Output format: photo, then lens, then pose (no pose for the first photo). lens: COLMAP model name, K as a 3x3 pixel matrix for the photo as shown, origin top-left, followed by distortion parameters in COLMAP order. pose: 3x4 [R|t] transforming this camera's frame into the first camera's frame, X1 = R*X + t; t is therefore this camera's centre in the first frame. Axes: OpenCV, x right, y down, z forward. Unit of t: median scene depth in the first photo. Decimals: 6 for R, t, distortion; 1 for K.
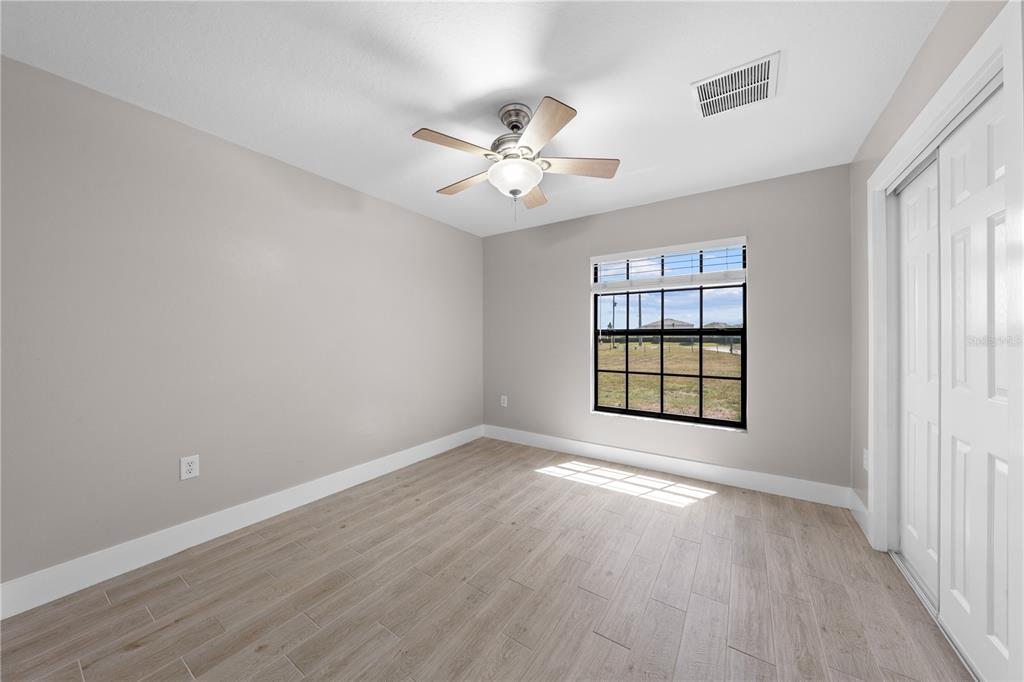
lens RADIAL K [[348.7, 0, 509.0], [0, 348.7, 336.4], [0, 0, 1]] dist [-0.000546, -0.000145]
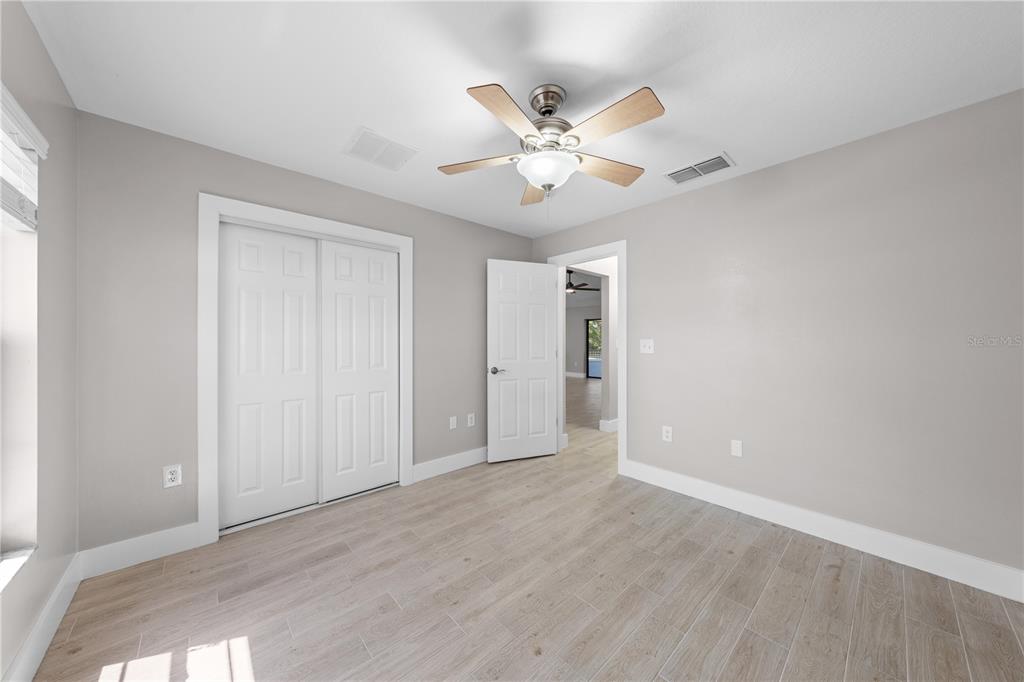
lens RADIAL K [[348.7, 0, 511.3], [0, 348.7, 341.6], [0, 0, 1]] dist [-0.000546, -0.000145]
pose [[-0.972551, 0.001818, 0.232684, -0.098832], [0.001411, 0.999997, -0.001915, -0.008680], [-0.232687, -0.001534, -0.972551, 1.887237]]
